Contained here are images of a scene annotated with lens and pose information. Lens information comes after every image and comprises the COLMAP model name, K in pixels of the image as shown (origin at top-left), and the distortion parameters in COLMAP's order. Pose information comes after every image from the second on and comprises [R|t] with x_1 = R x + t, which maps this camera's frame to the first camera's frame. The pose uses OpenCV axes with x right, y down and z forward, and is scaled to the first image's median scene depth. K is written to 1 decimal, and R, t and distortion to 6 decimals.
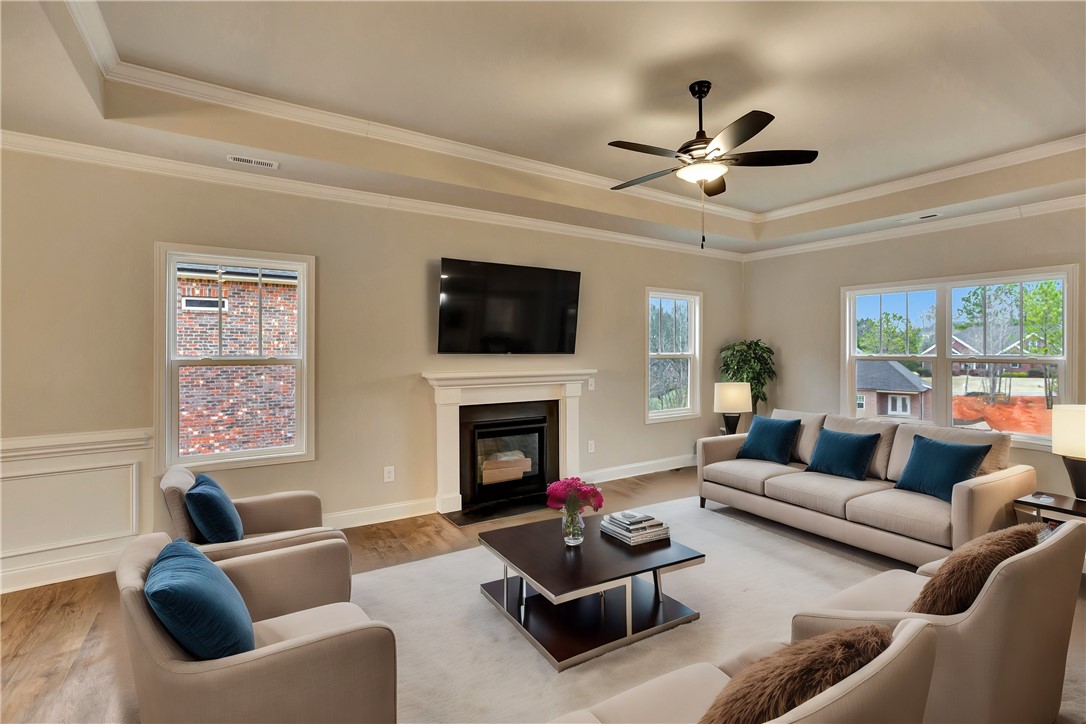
lens RADIAL K [[497.2, 0, 545.3], [0, 497.2, 334.4], [0, 0, 1]] dist [-0.014096, 0.000373]
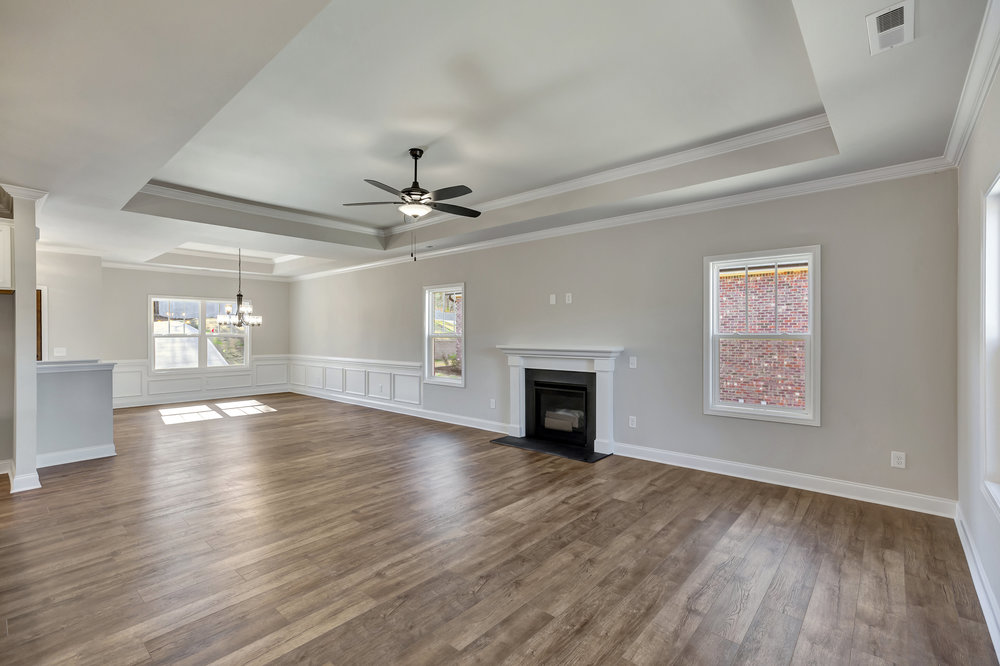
lens RADIAL K [[453.5, 0, 500.0], [0, 453.5, 333.0], [0, 0, 1]] dist [-0.001729, 0.000100]
pose [[0.290857, -0.001414, -0.956765, 1.026808], [0.027618, 0.999595, 0.006919, 0.026034], [0.956368, -0.028436, 0.290778, 0.504253]]
